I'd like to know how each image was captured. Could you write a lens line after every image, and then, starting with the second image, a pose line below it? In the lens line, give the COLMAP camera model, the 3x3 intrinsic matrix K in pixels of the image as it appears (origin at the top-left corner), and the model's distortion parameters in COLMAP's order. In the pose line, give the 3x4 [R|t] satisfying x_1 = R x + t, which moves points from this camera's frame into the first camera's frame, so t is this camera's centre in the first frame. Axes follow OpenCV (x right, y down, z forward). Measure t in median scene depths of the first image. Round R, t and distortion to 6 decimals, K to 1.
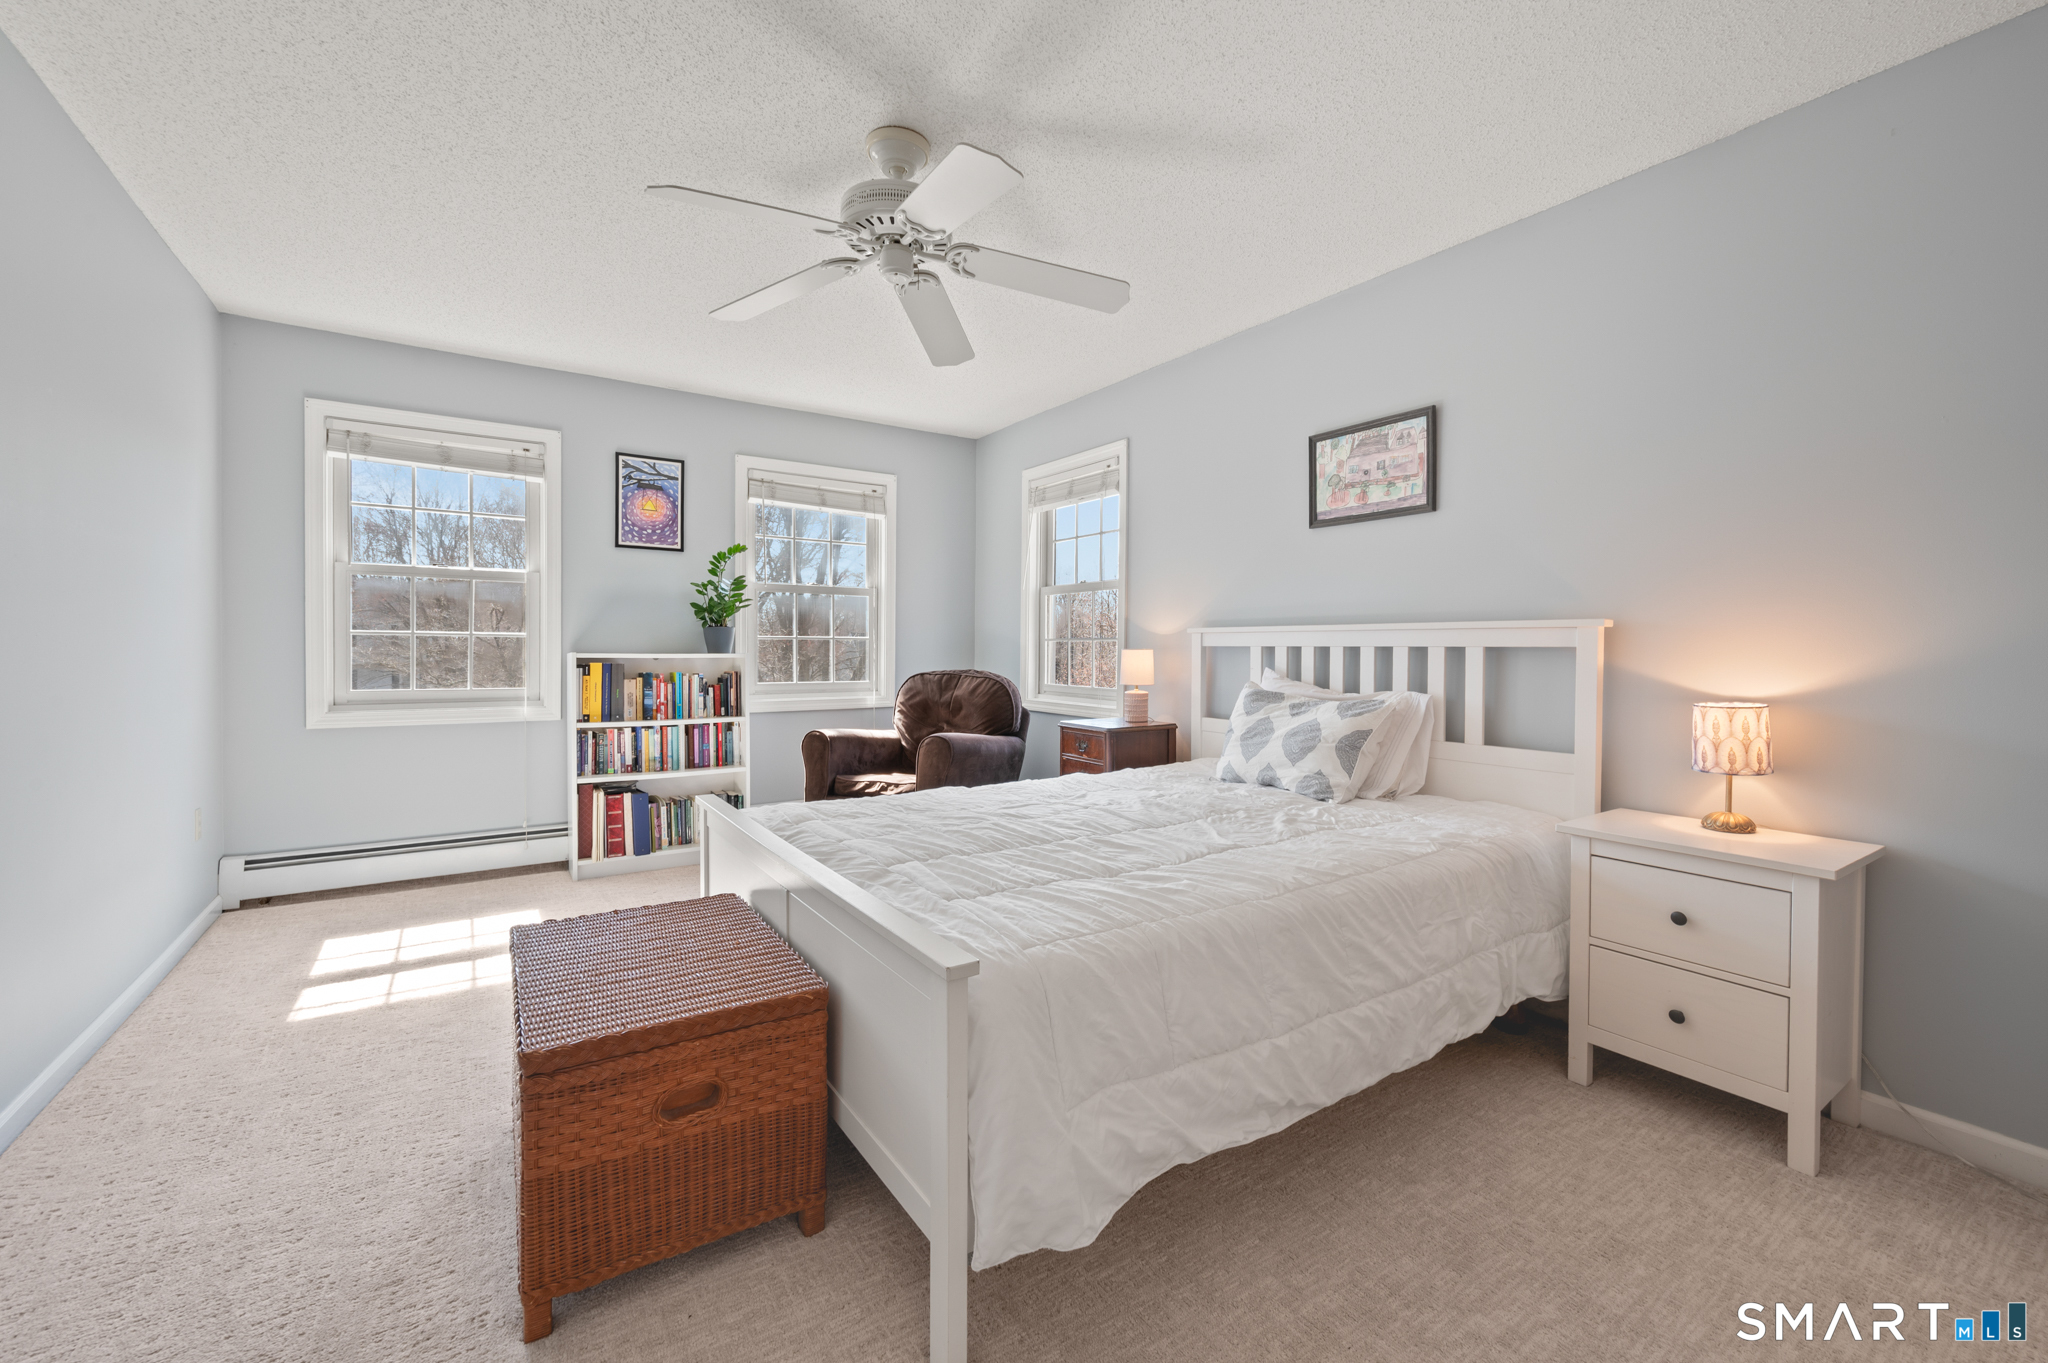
lens RADIAL K [[823.6, 0, 1021.6], [0, 823.6, 670.7], [0, 0, 1]] dist [0.002816, 0.000110]
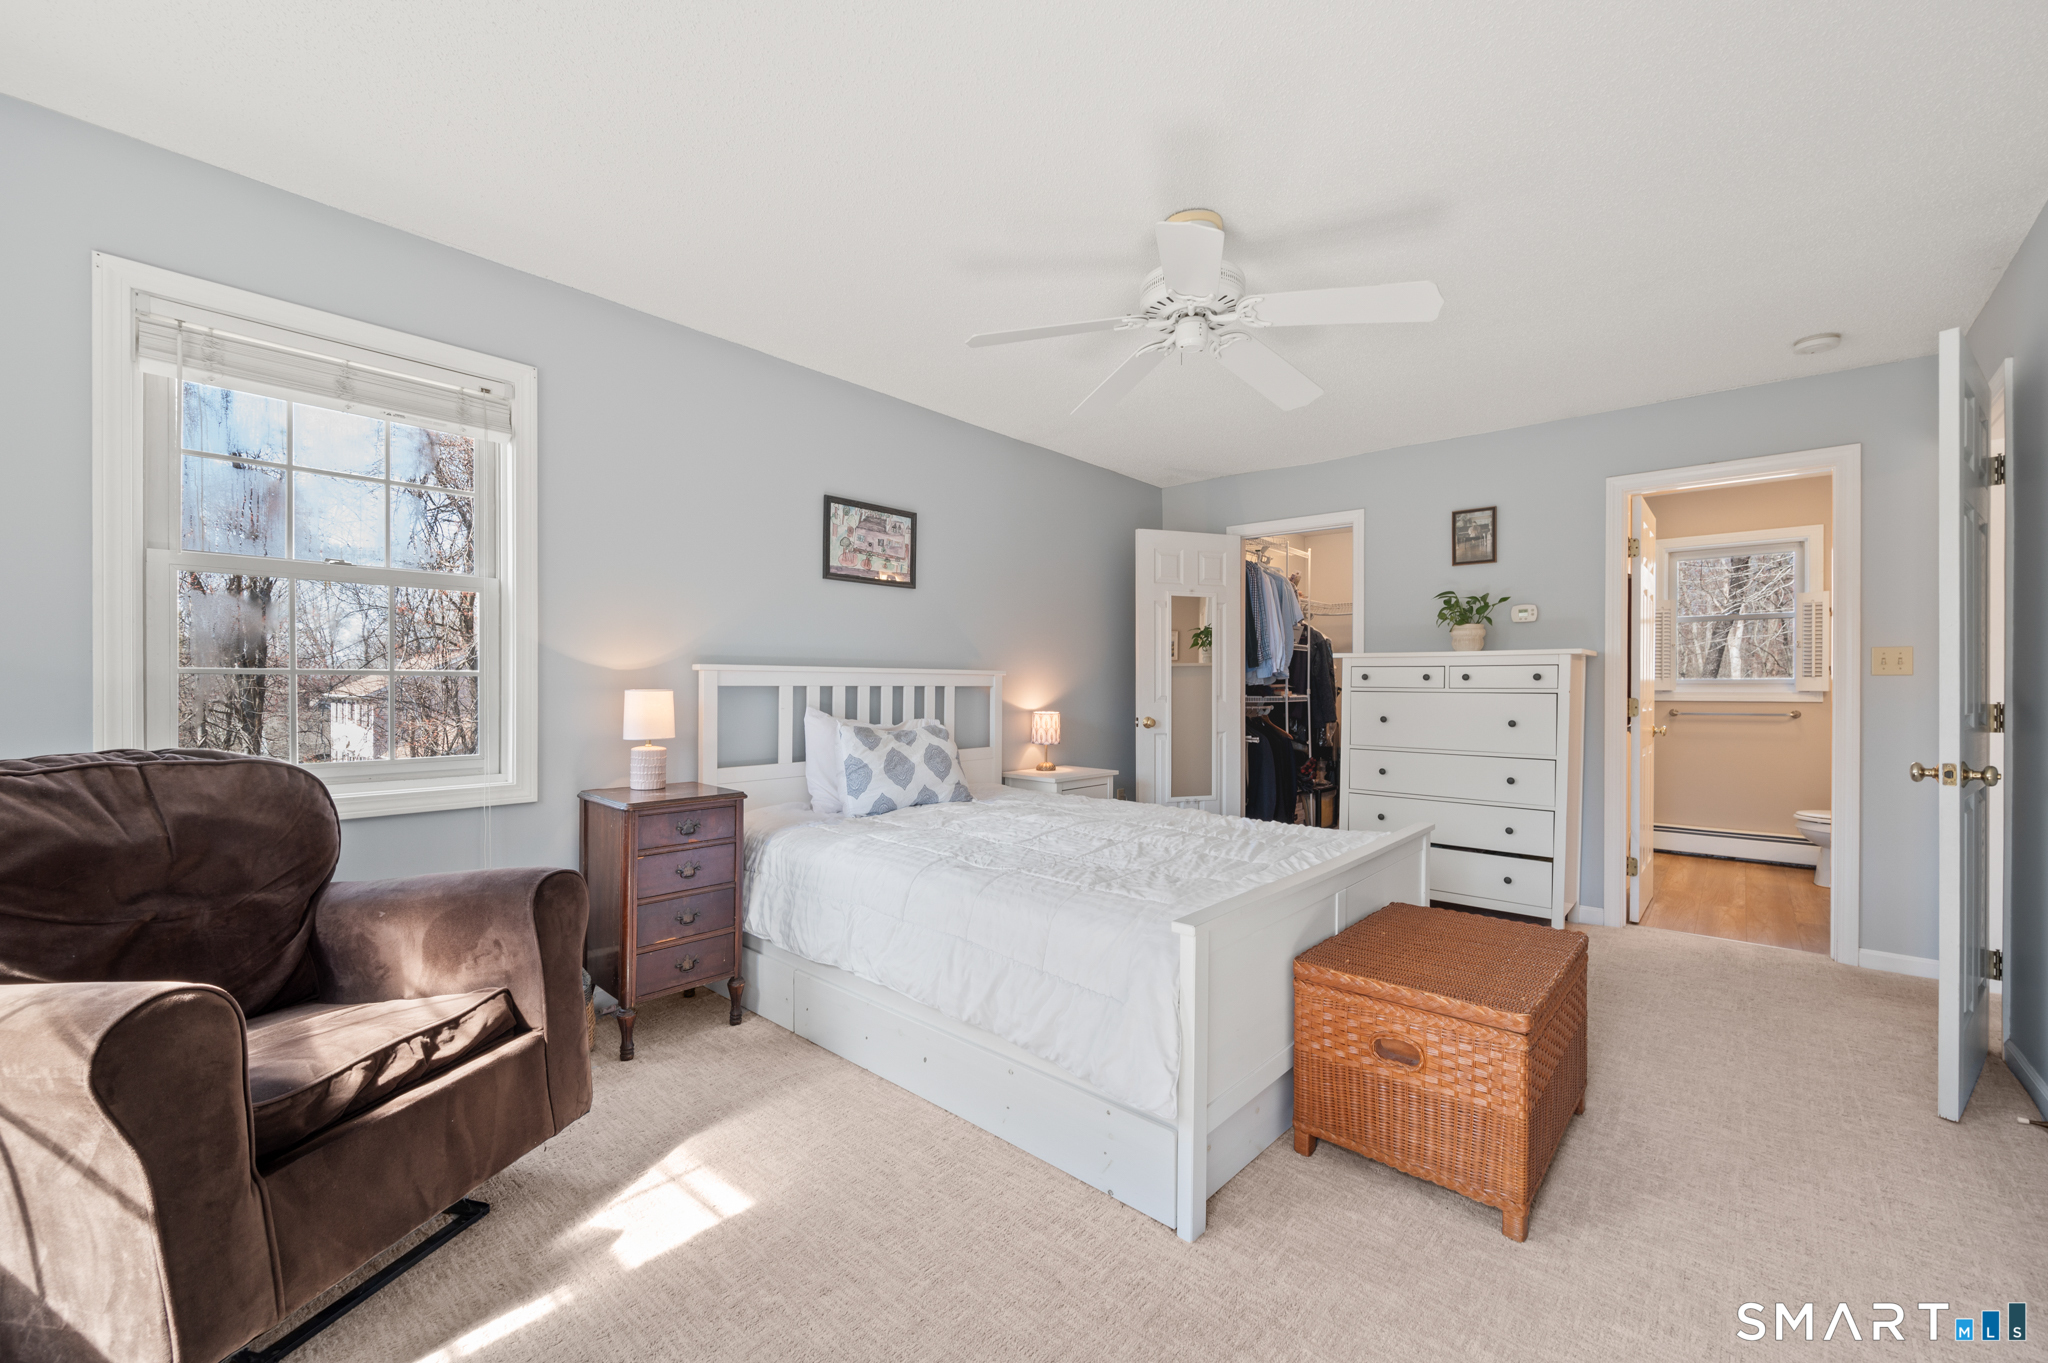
lens RADIAL K [[823.6, 0, 1020.4], [0, 823.6, 686.7], [0, 0, 1]] dist [0.002816, 0.000110]
pose [[-0.248253, -0.005702, 0.968679, -0.831683], [0.028496, 0.999507, 0.013187, -0.038557], [-0.968276, 0.030877, -0.247968, 1.098709]]
